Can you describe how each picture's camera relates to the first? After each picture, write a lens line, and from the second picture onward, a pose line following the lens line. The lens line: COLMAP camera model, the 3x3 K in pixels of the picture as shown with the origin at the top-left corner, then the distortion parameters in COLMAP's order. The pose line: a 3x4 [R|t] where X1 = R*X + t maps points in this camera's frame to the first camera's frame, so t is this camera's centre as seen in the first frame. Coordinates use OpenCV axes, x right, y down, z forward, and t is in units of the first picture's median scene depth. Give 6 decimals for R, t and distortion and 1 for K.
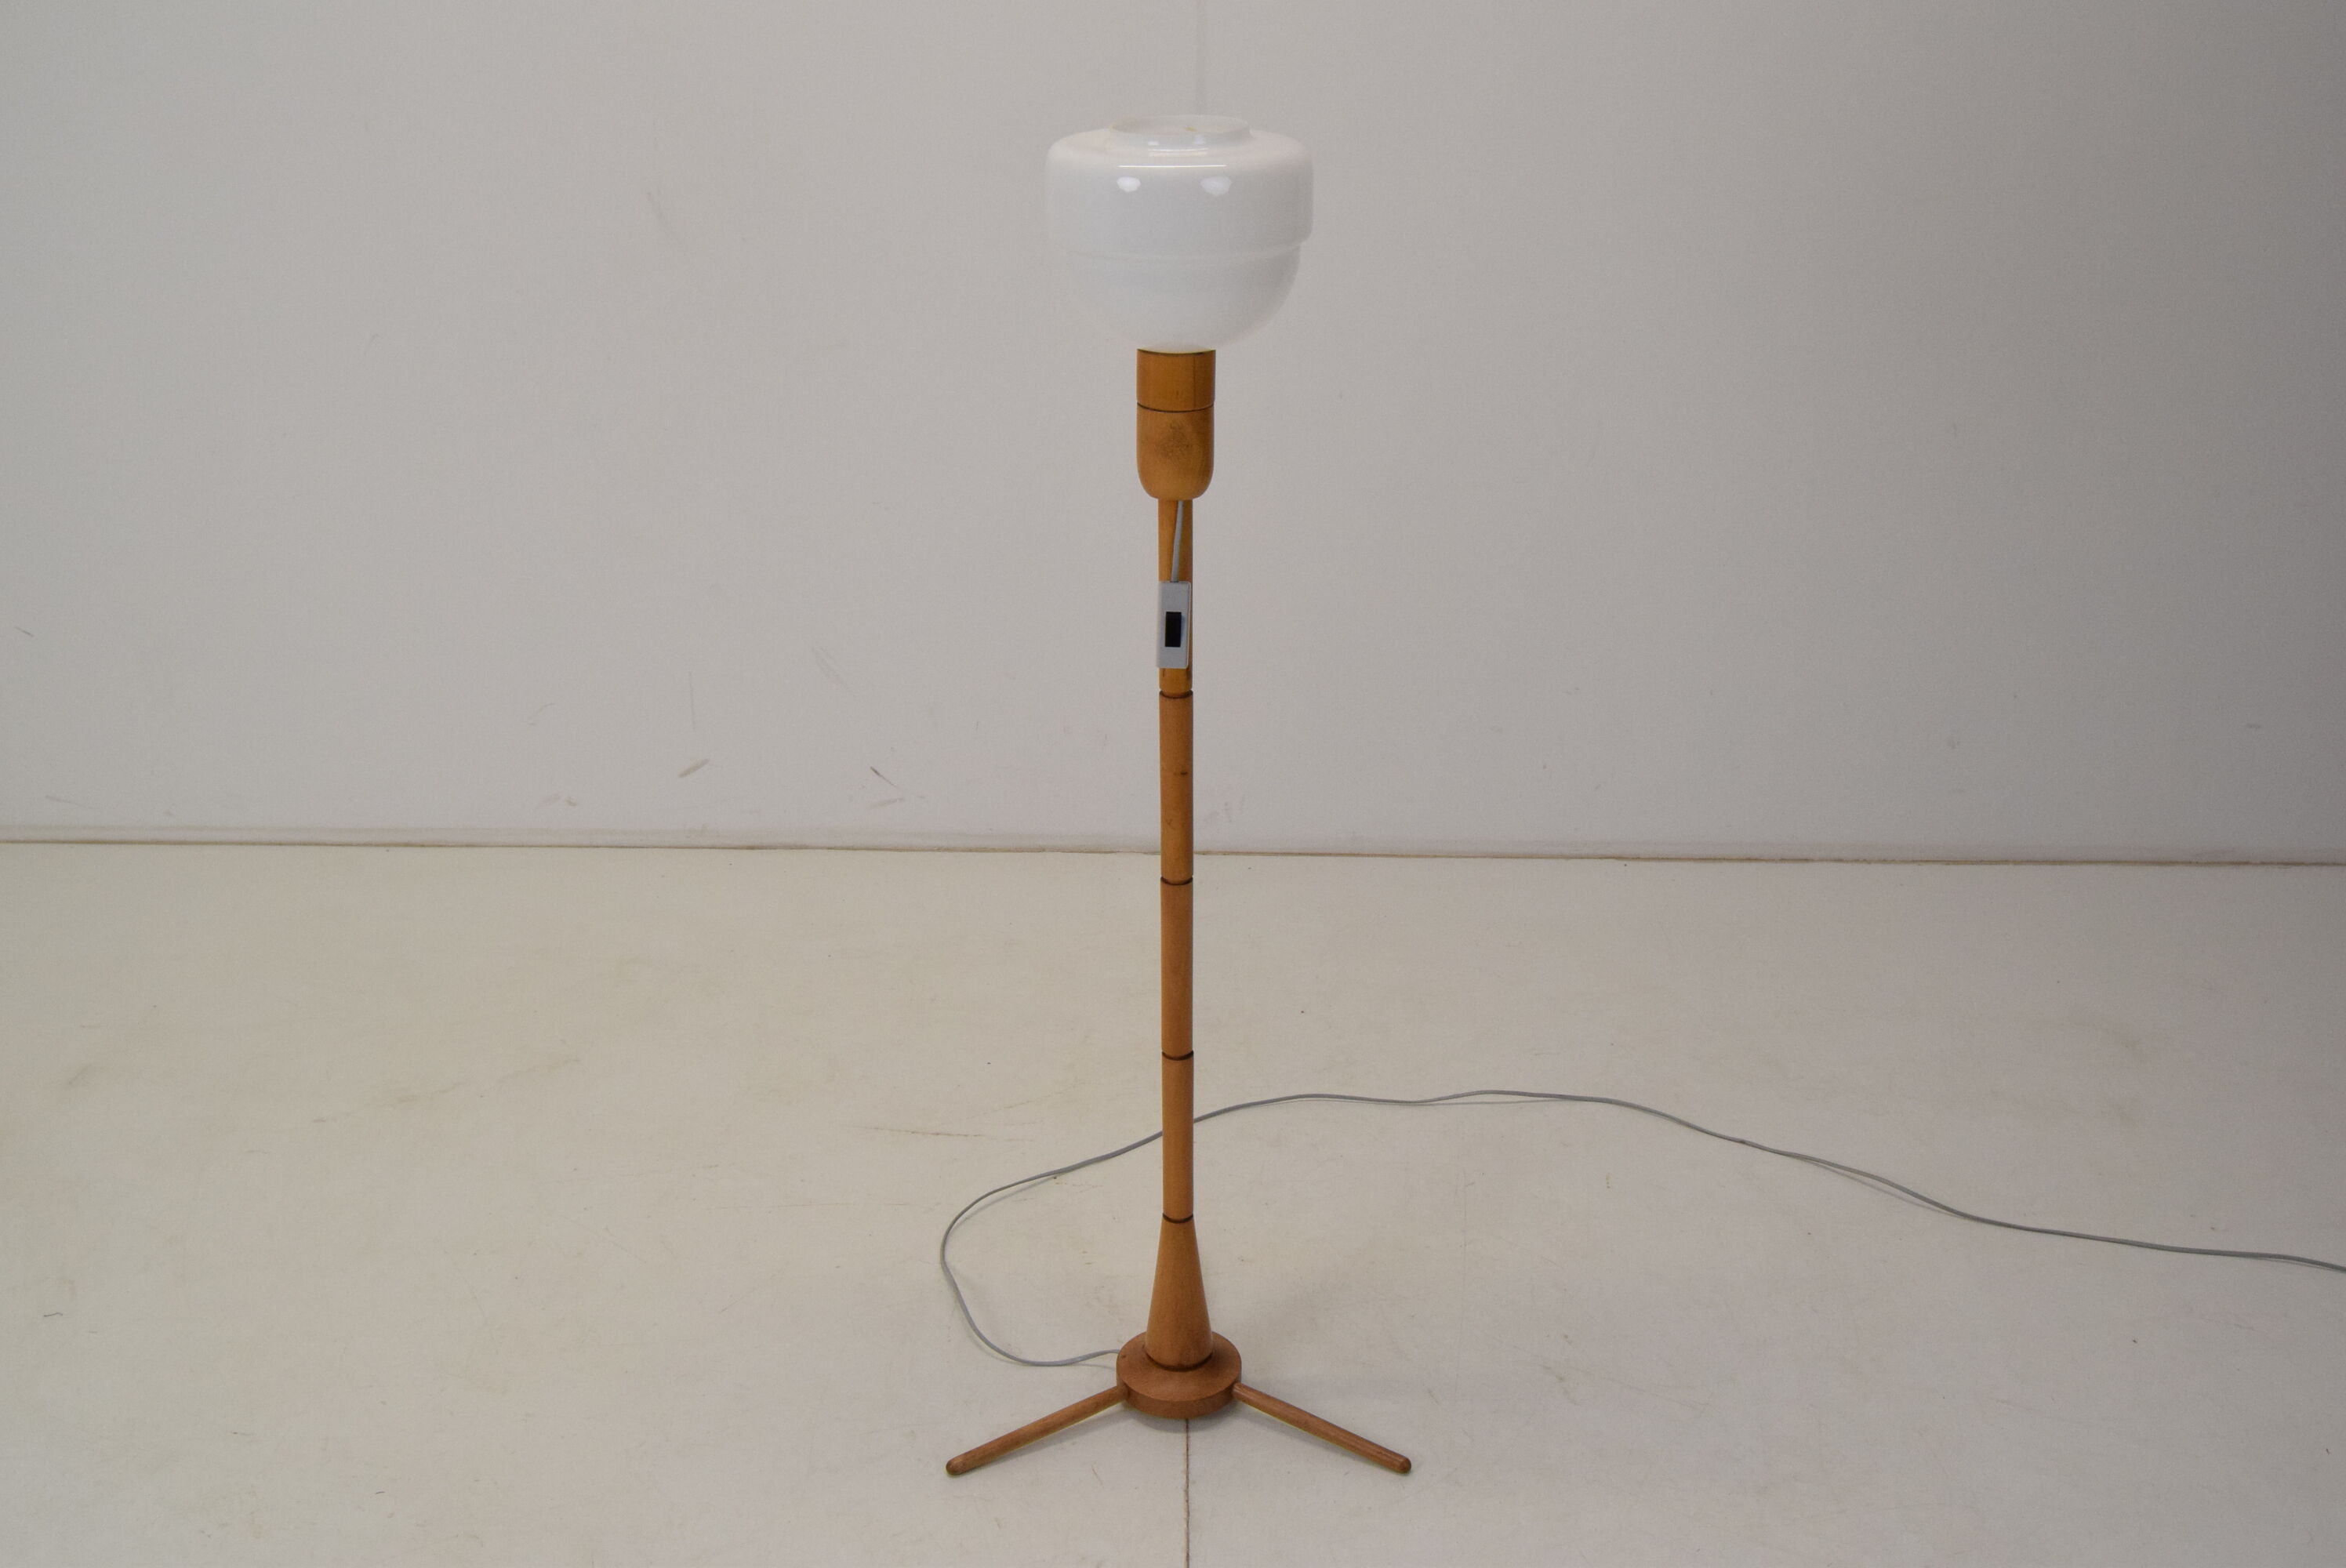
lens RADIAL K [[2383.3, 0, 1173.0], [0, 2383.3, 784.0], [0, 0, 1]] dist [-0.013600, -0.011916]
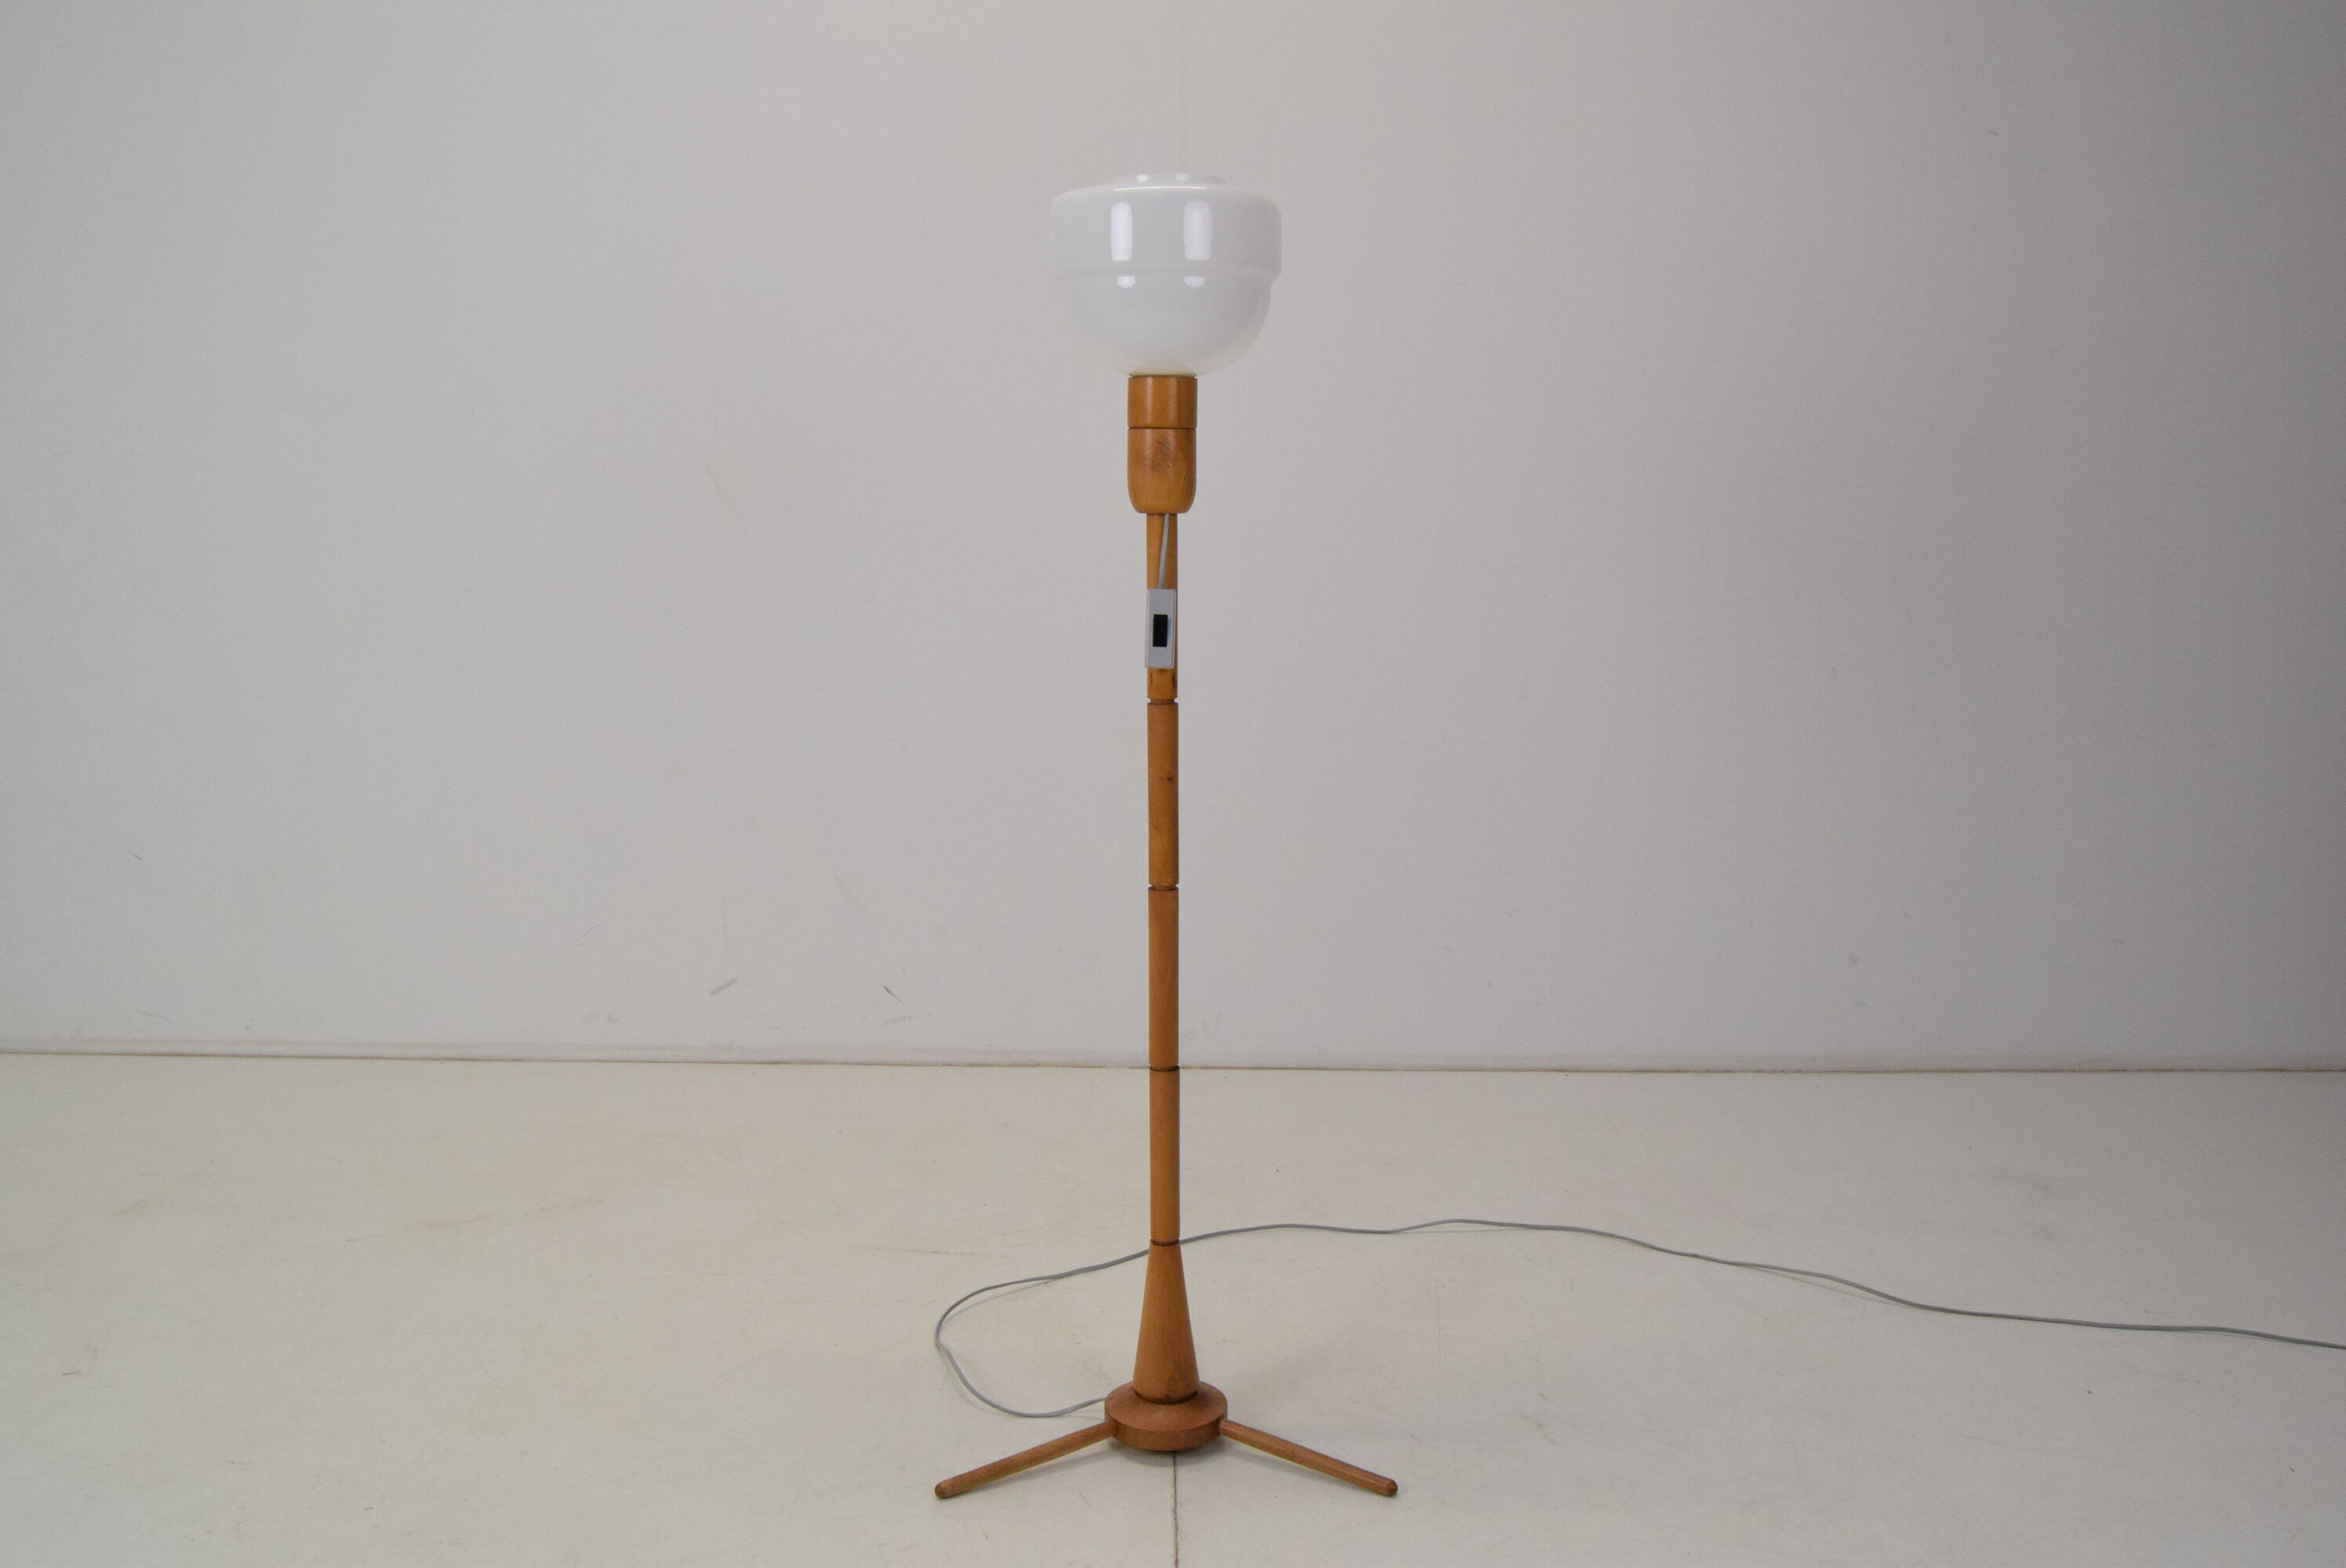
lens RADIAL K [[2013.1, 0, 1173.0], [0, 2013.1, 784.0], [0, 0, 1]] dist [-0.033857, -0.003275]
pose [[0.999935, -0.001241, 0.011375, -0.004030], [0.004168, 0.965301, -0.261105, 0.213876], [-0.010656, 0.261135, 0.965243, 0.101996]]
